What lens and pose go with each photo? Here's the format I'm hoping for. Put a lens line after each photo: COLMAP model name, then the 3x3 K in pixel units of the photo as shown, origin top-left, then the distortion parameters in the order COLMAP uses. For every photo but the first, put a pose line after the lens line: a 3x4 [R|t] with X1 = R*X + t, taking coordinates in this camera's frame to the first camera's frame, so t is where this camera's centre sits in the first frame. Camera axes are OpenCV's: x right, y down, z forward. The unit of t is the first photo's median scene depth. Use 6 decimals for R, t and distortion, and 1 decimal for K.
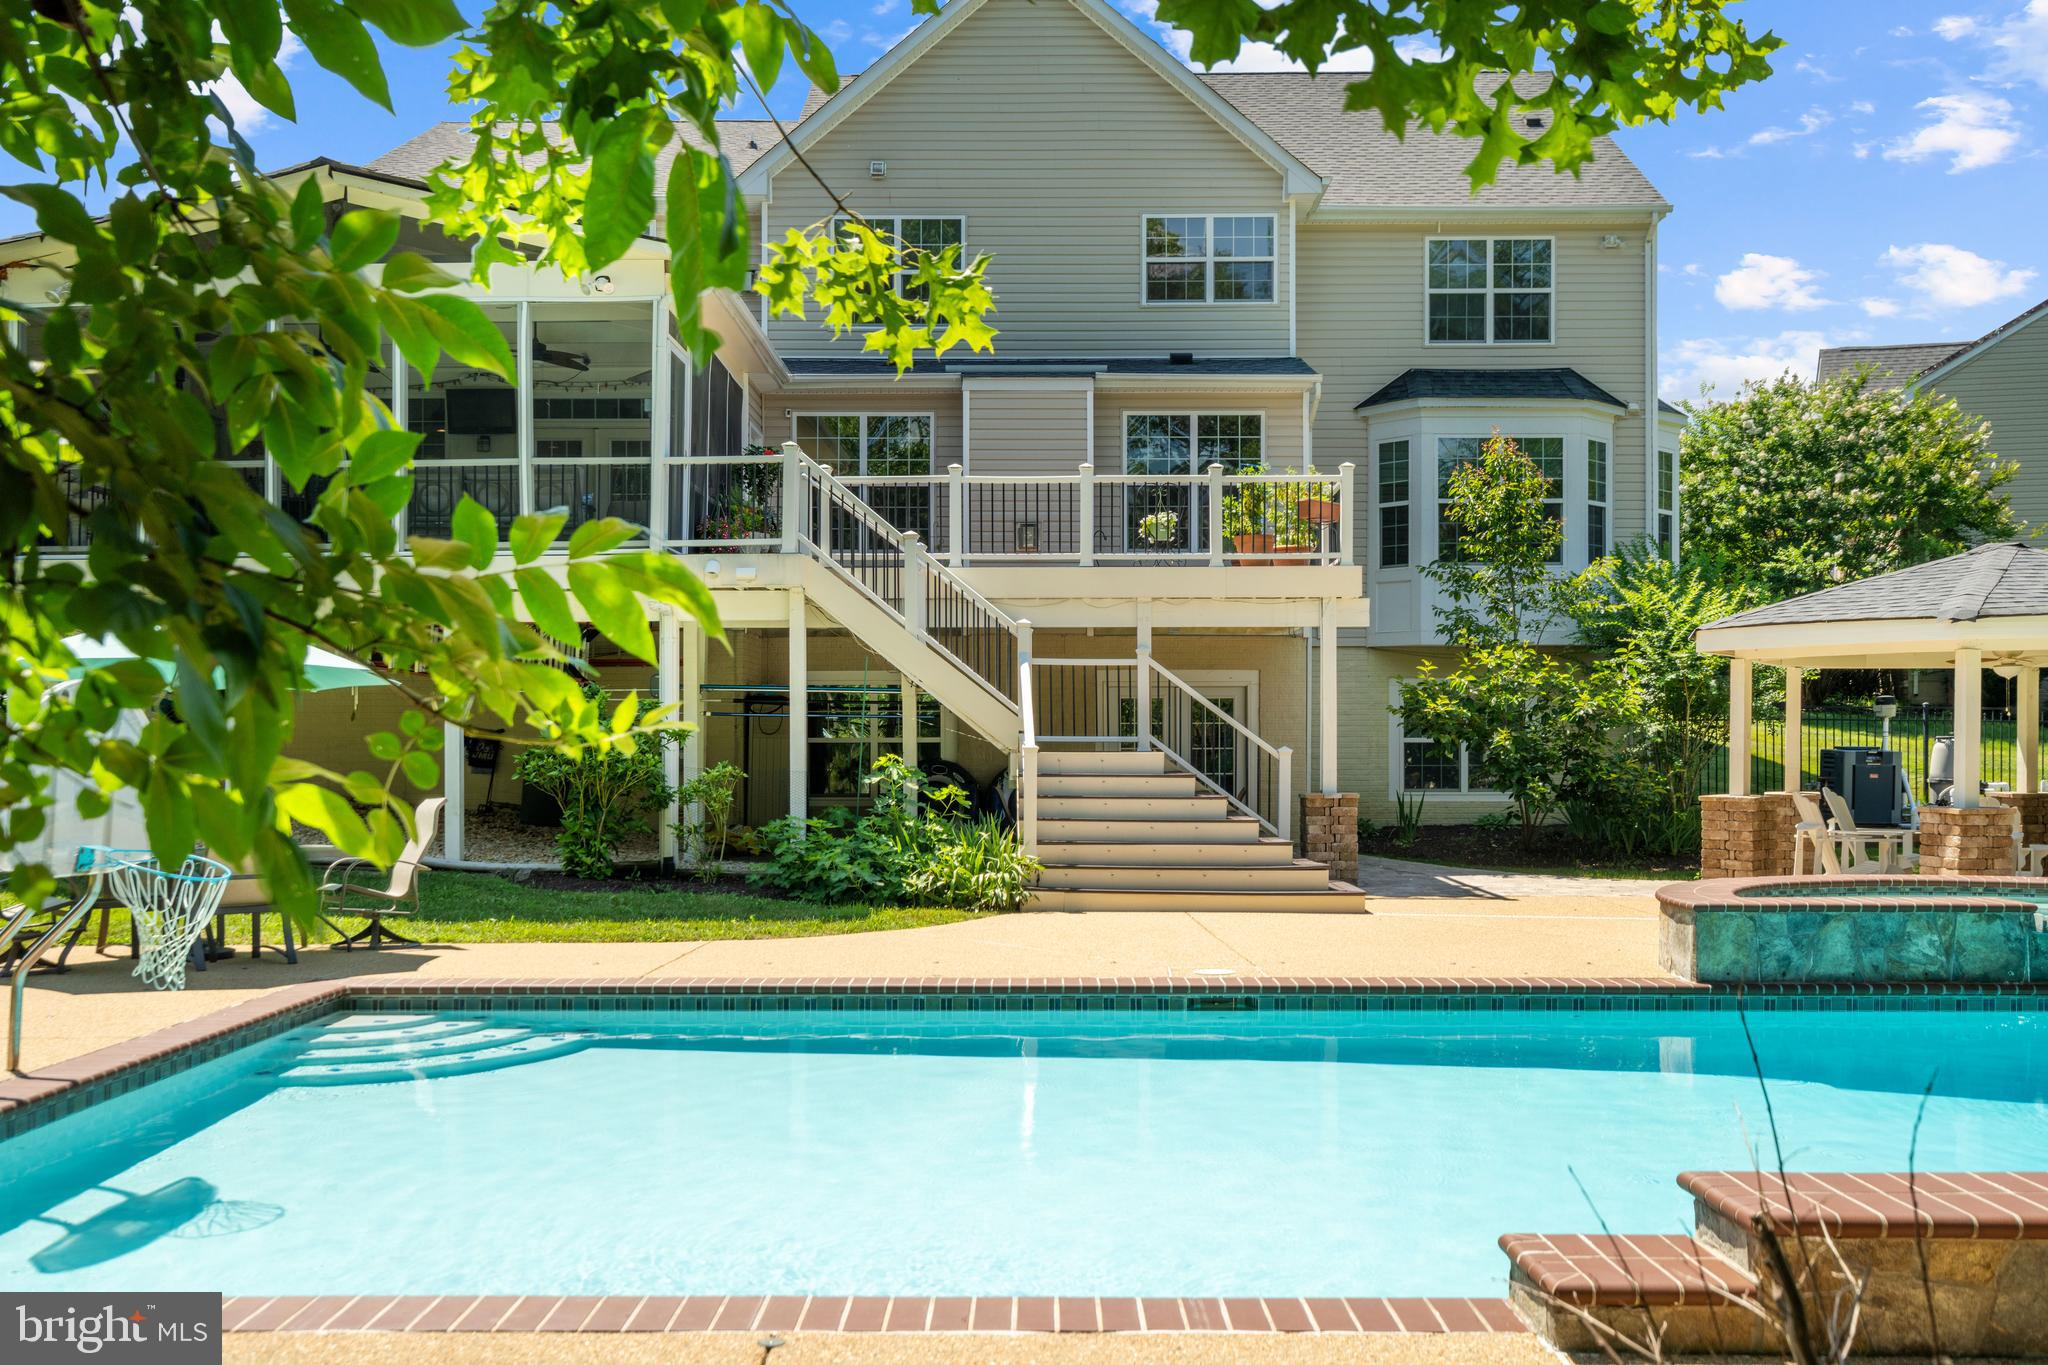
lens RADIAL K [[1940.6, 0, 1017.8], [0, 1940.6, 725.7], [0, 0, 1]] dist [0.013183, 0.022586]
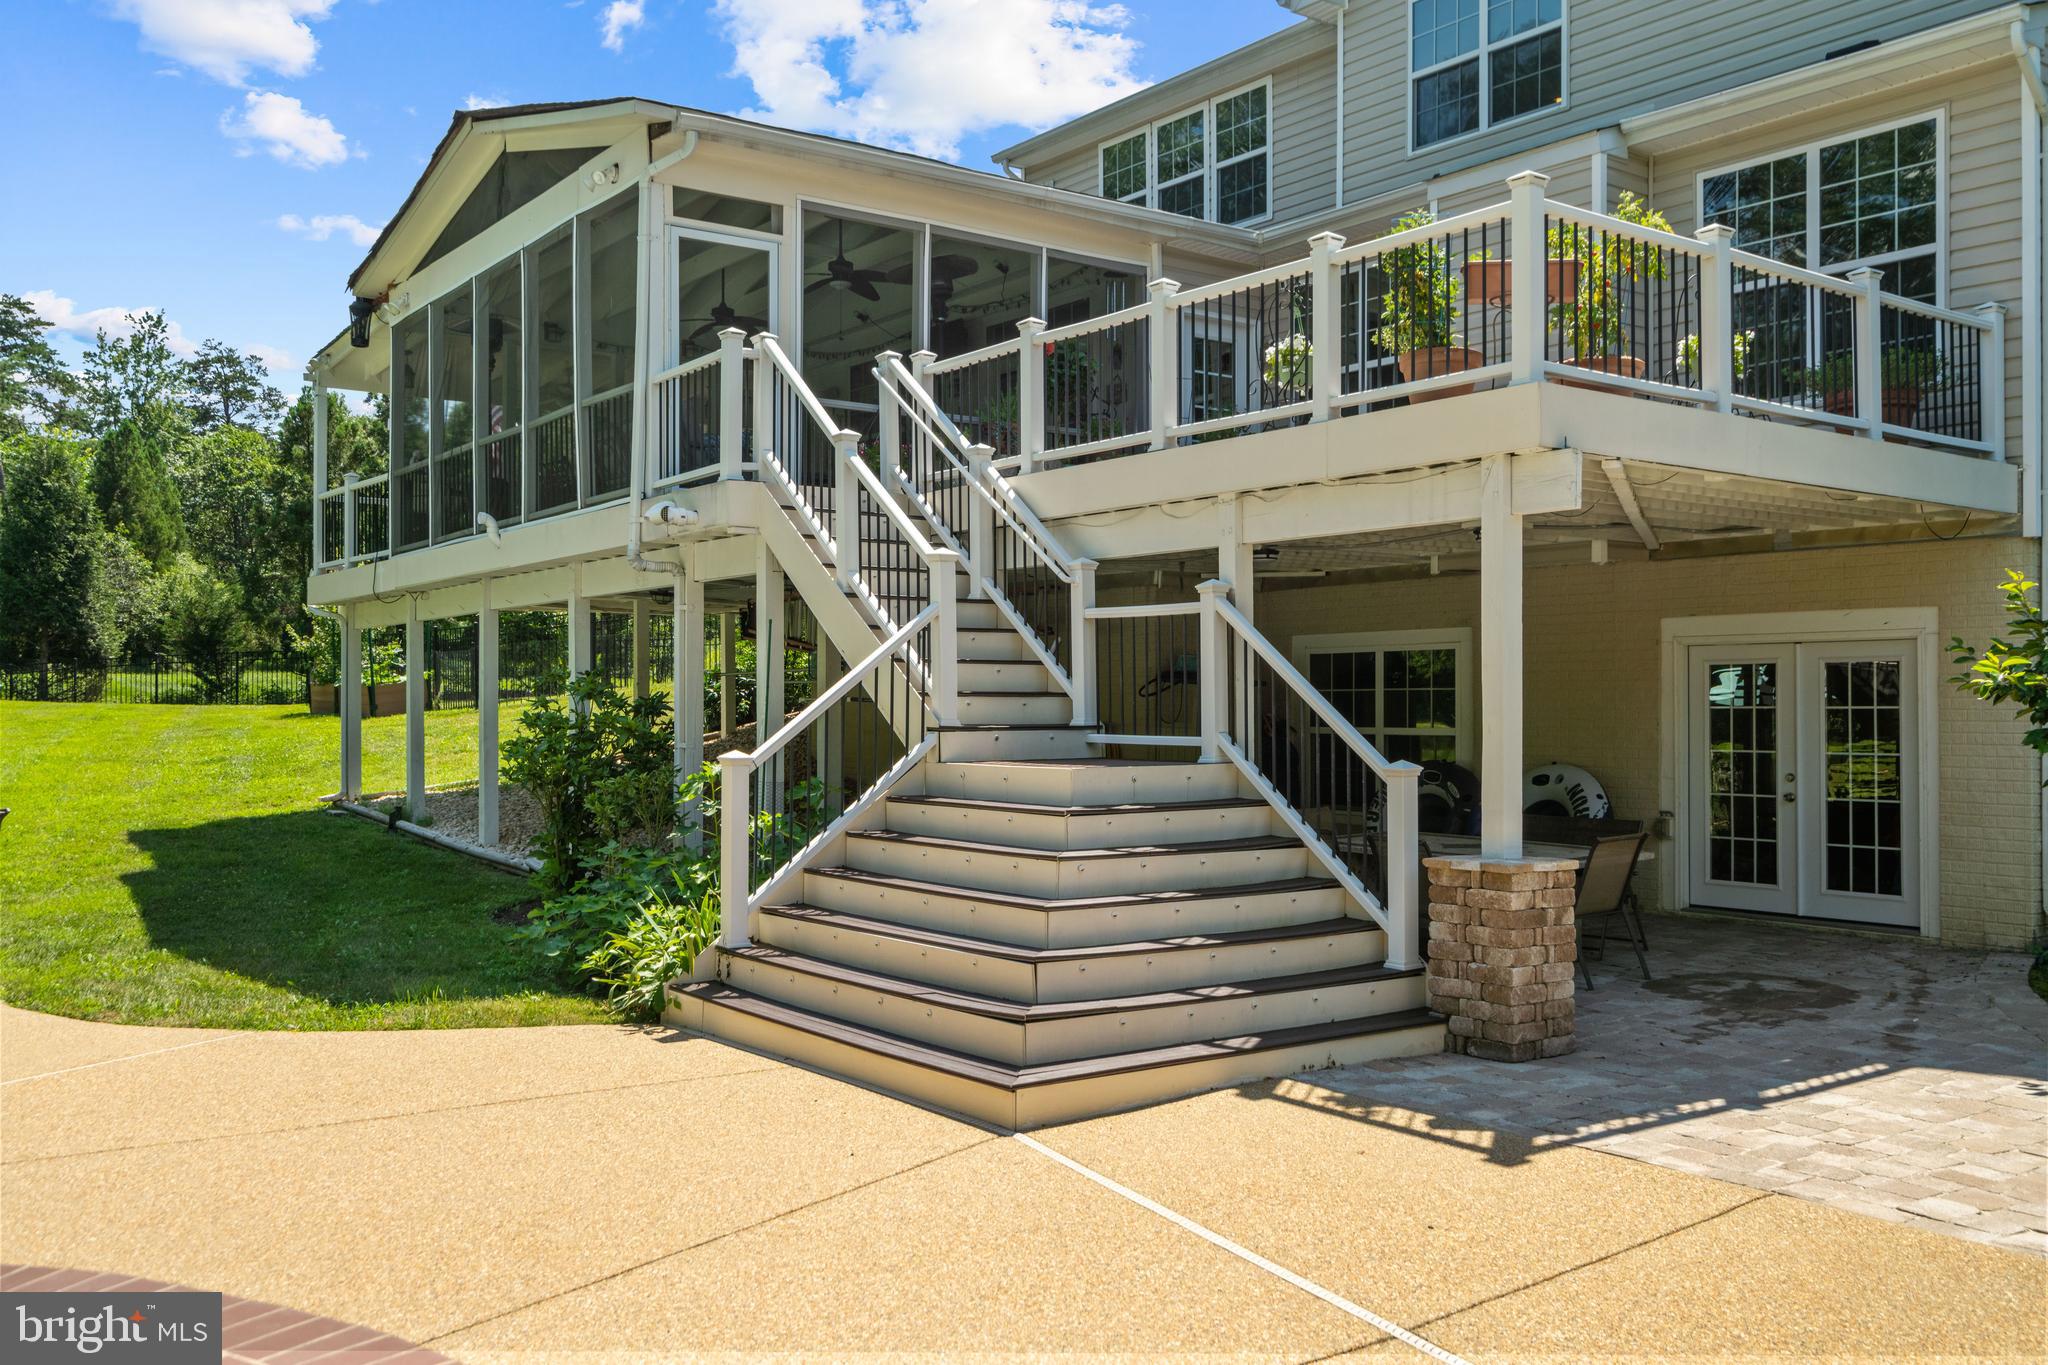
lens RADIAL K [[1786.1, 0, 1024.0], [0, 1786.1, 682.5], [0, 0, 1]] dist [-0.009111, -0.003581]
pose [[0.595733, -0.011420, -0.803101, 0.369660], [0.006017, 0.999934, -0.009756, -0.004791], [0.803160, 0.000979, 0.595763, 0.524346]]
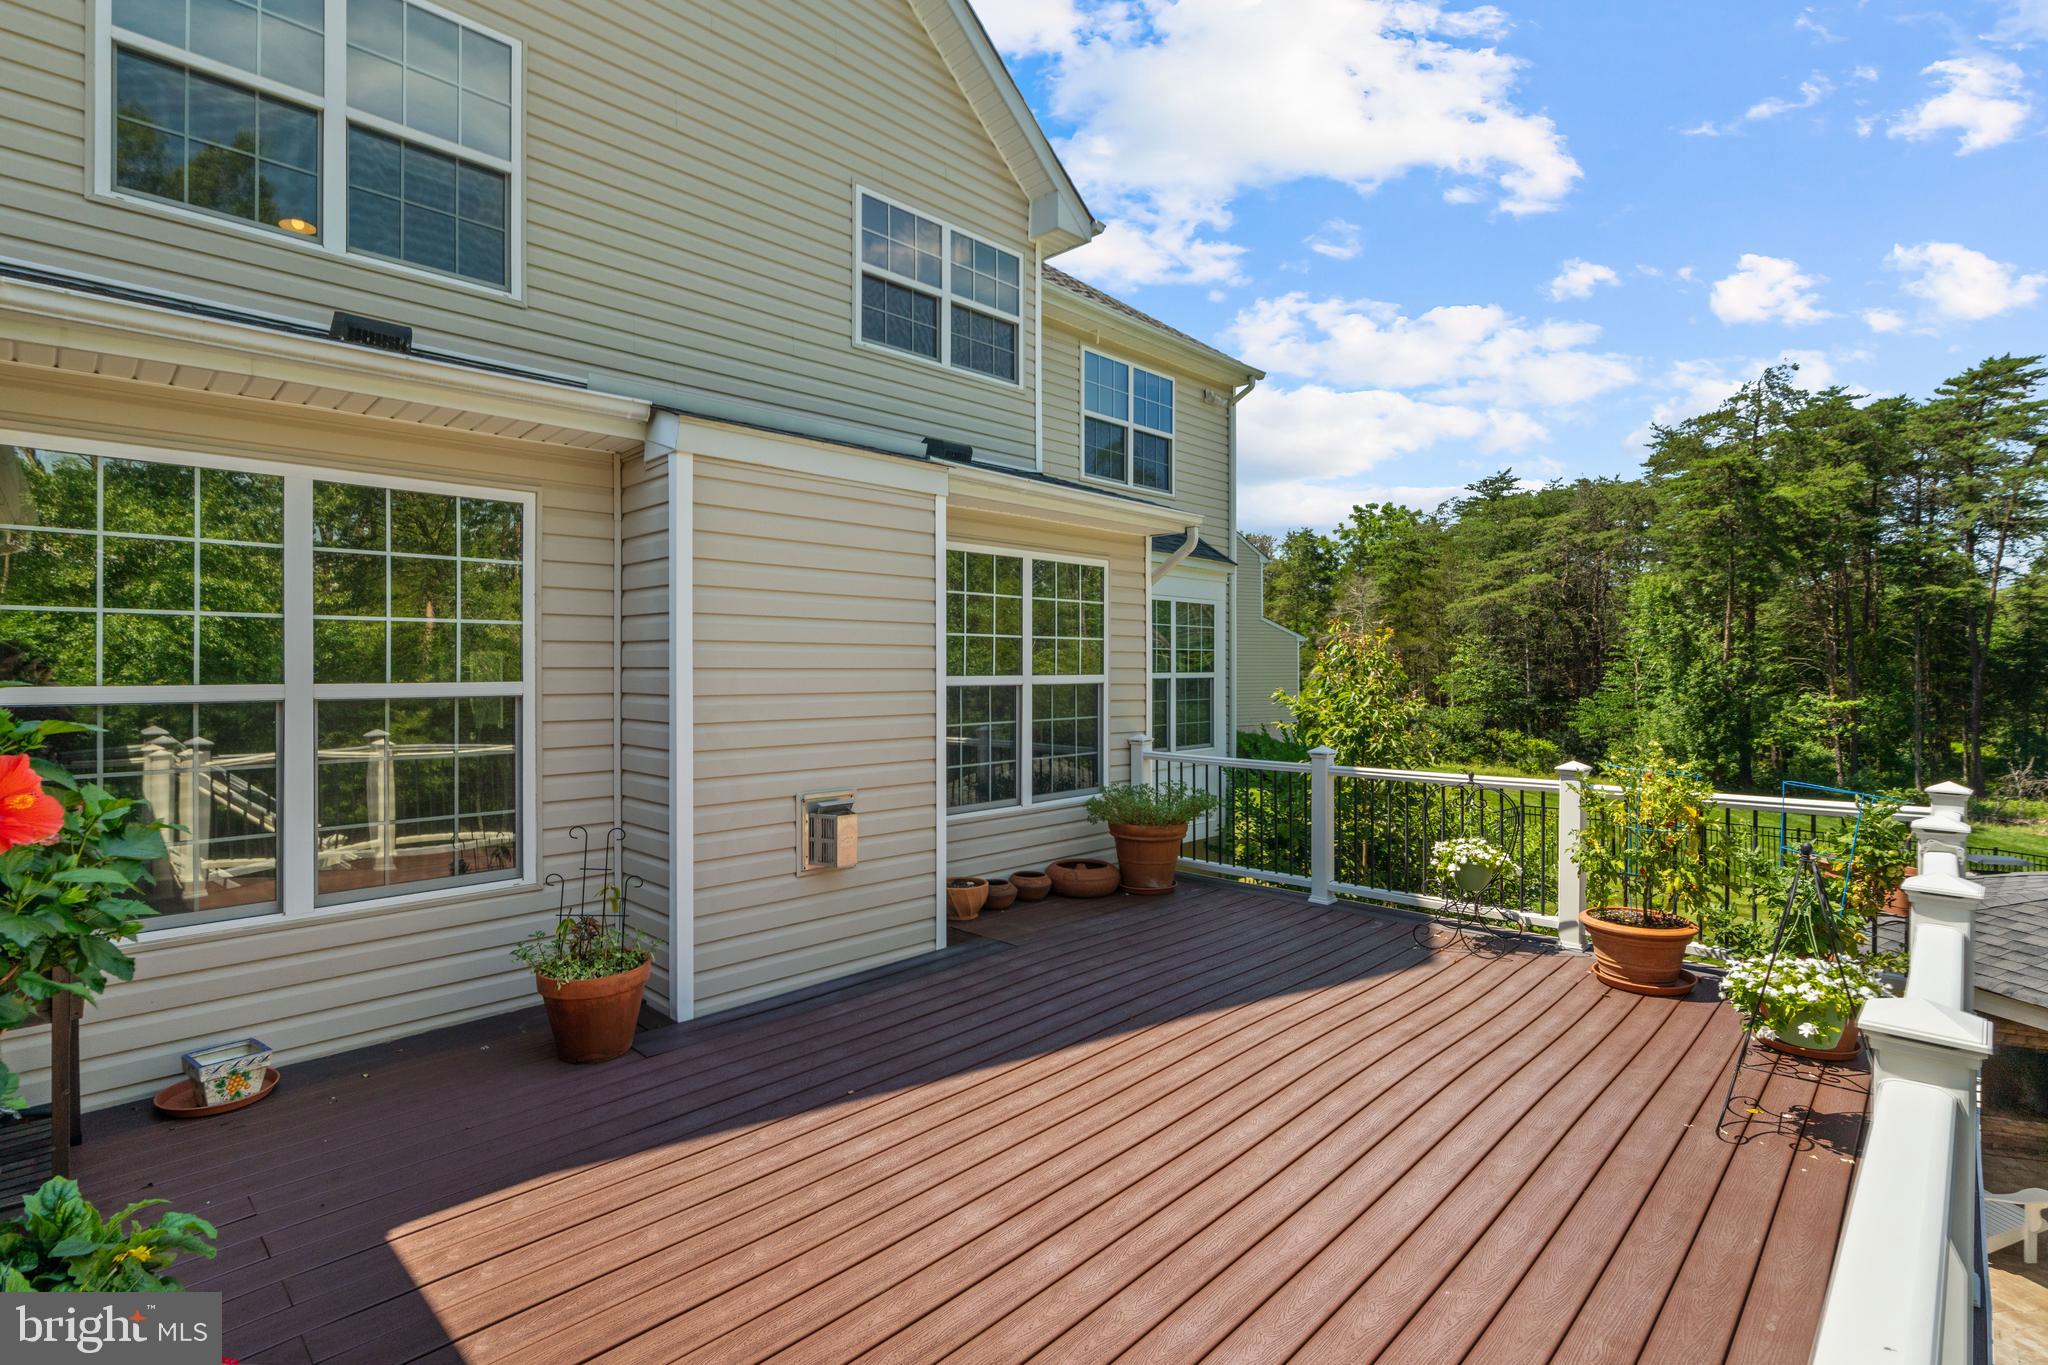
lens RADIAL K [[975.9, 0, 1024.0], [0, 975.9, 682.5], [0, 0, 1]] dist [-0.002123, -0.000037]
pose [[0.696159, -0.012247, 0.717784, -0.115697], [-0.004463, 0.999761, 0.021386, -0.133091], [-0.717874, -0.018091, 0.695938, 0.820391]]
